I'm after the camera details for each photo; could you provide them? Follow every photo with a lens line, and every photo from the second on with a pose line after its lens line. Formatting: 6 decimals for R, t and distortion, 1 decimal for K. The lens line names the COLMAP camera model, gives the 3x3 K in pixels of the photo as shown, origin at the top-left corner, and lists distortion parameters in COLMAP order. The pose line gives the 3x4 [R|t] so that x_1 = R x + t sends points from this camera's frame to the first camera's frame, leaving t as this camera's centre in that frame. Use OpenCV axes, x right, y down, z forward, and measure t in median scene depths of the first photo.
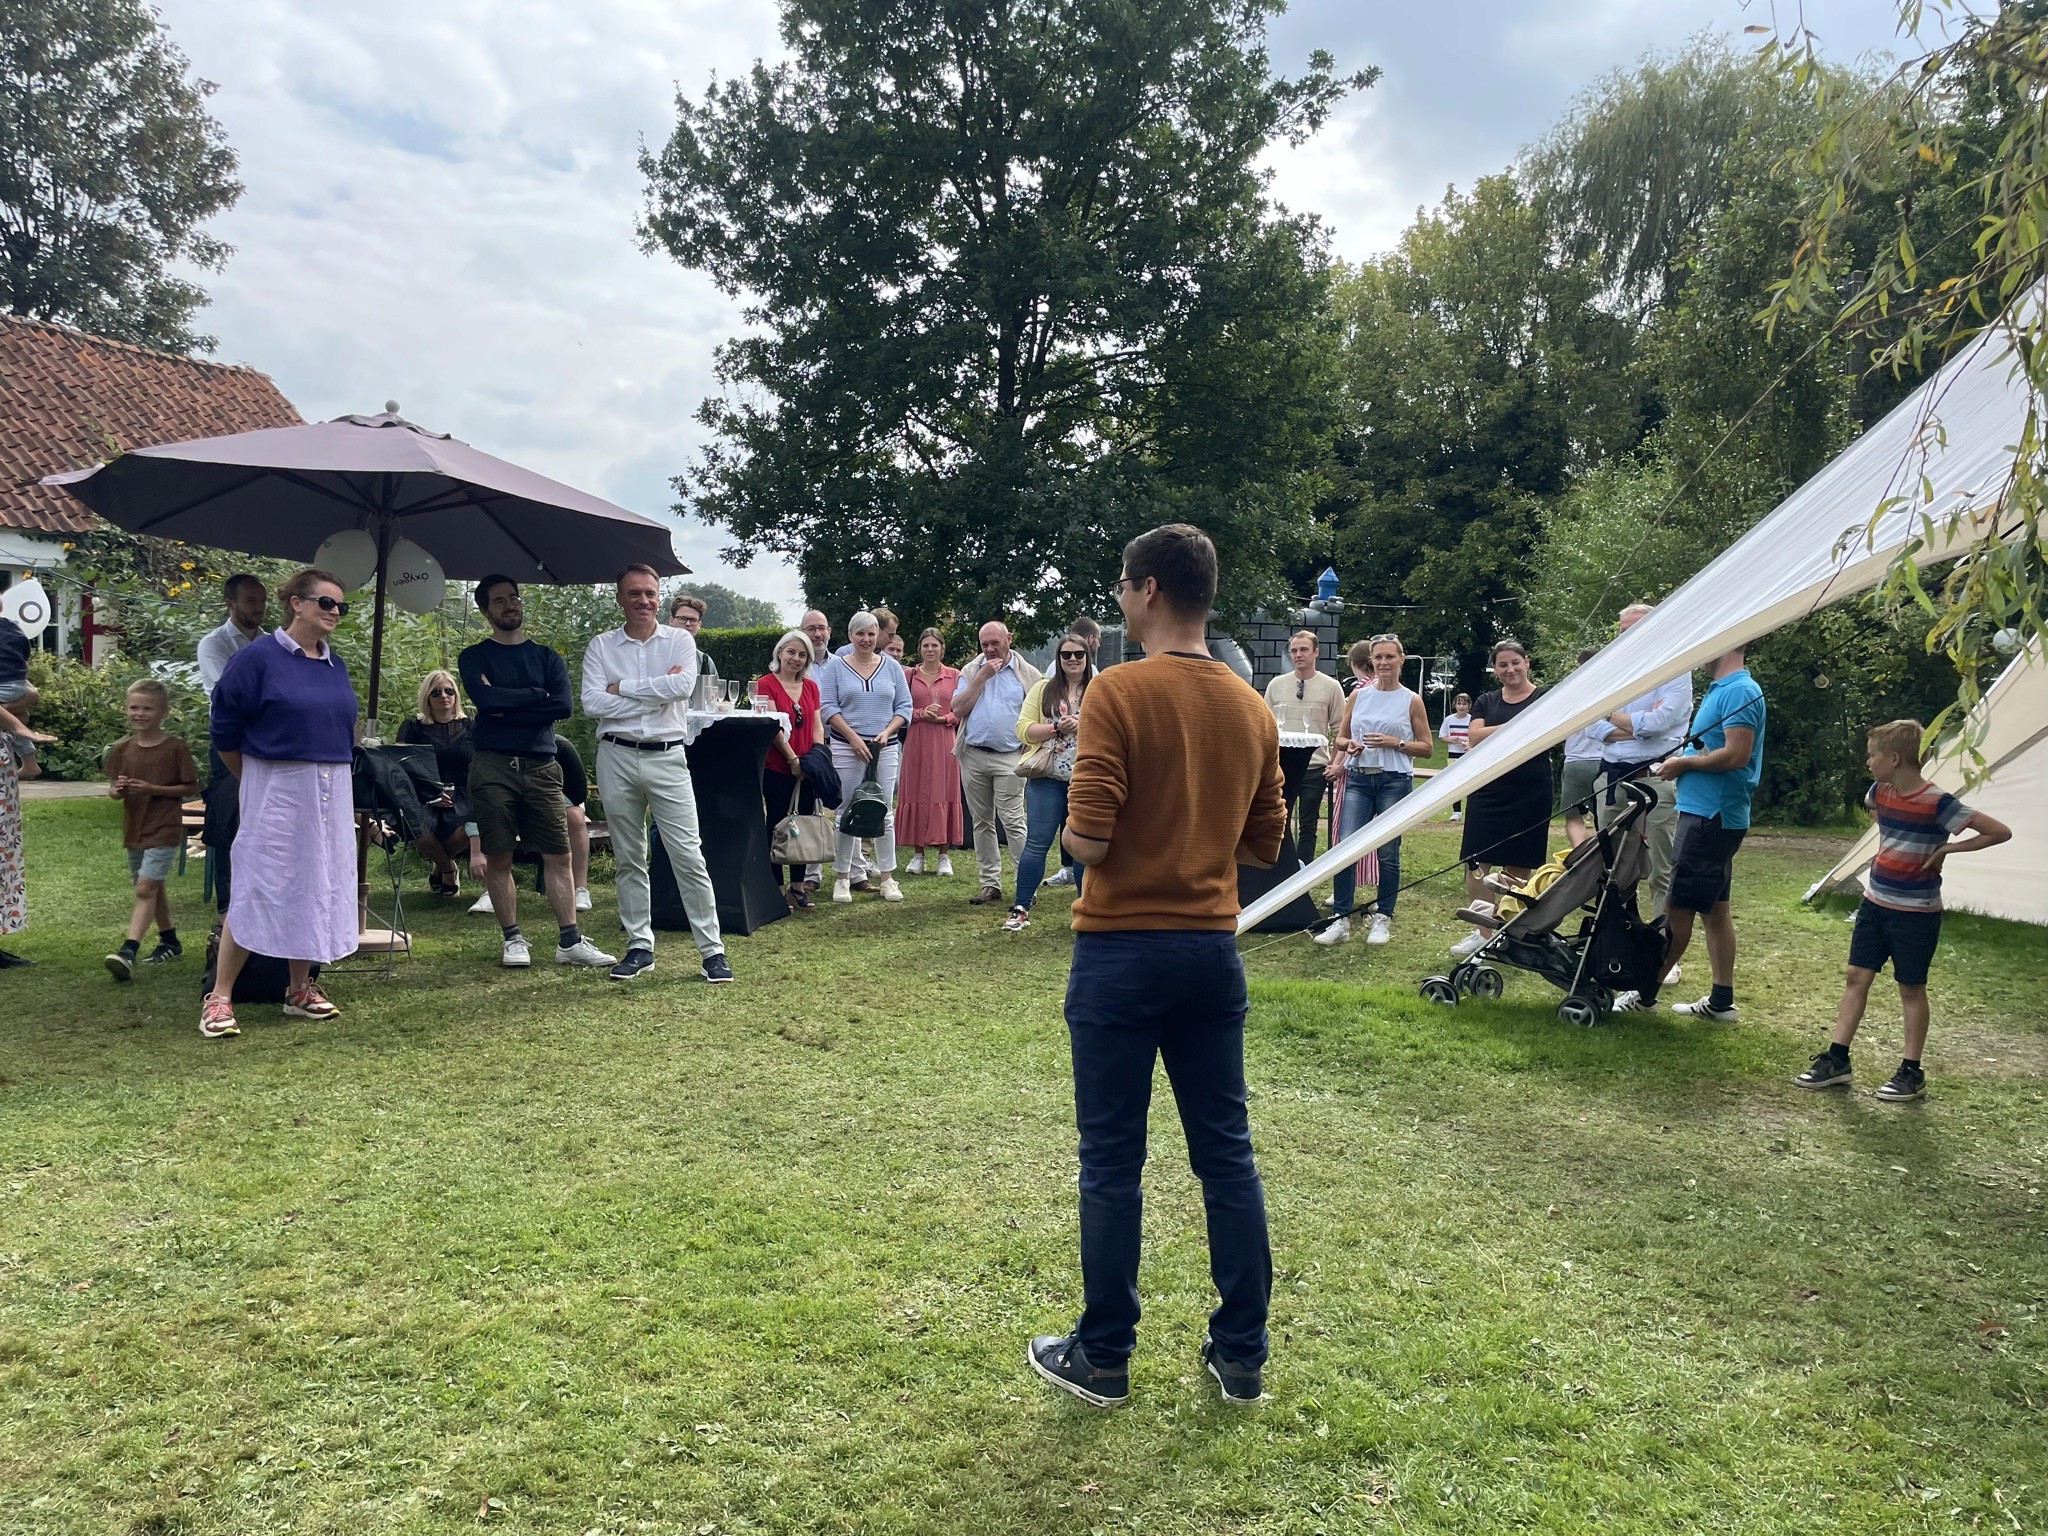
lens RADIAL K [[1583.4, 0, 1059.6], [0, 1583.4, 787.6], [0, 0, 1]] dist [0.083944, -0.110119]
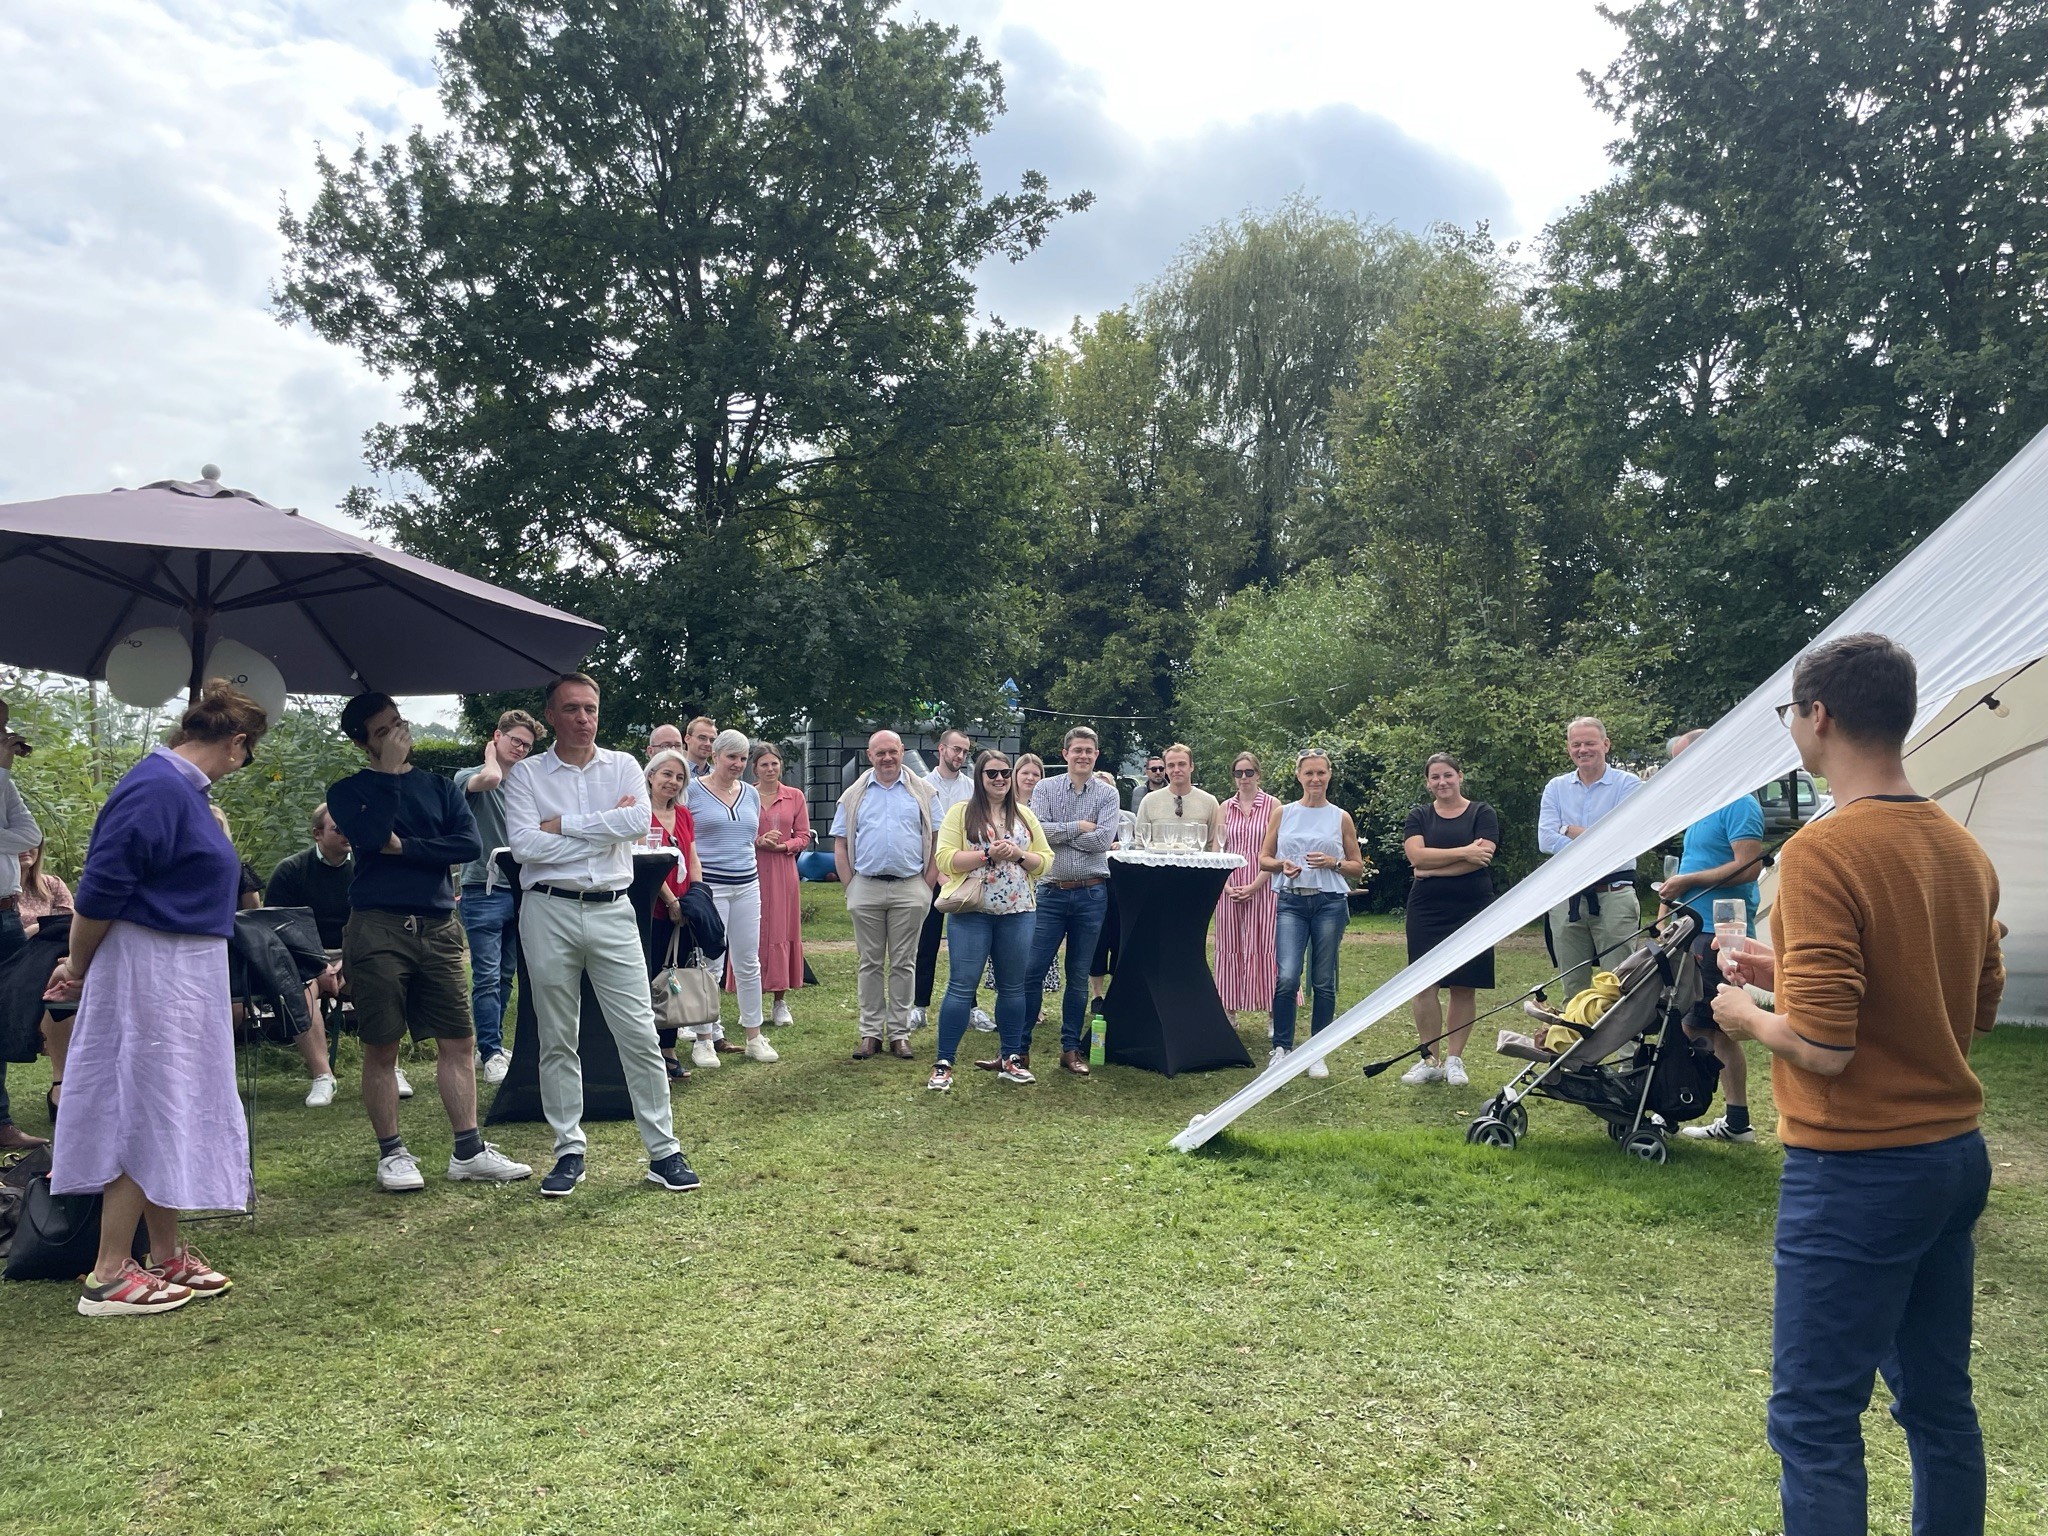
lens RADIAL K [[1583.4, 0, 1081.1], [0, 1583.4, 775.2], [0, 0, 1]] dist [0.083944, -0.110119]
pose [[0.963637, -0.013897, 0.266853, -0.084394], [0.034268, 0.996828, -0.071833, -0.007586], [-0.265008, 0.078365, 0.961056, 0.056646]]
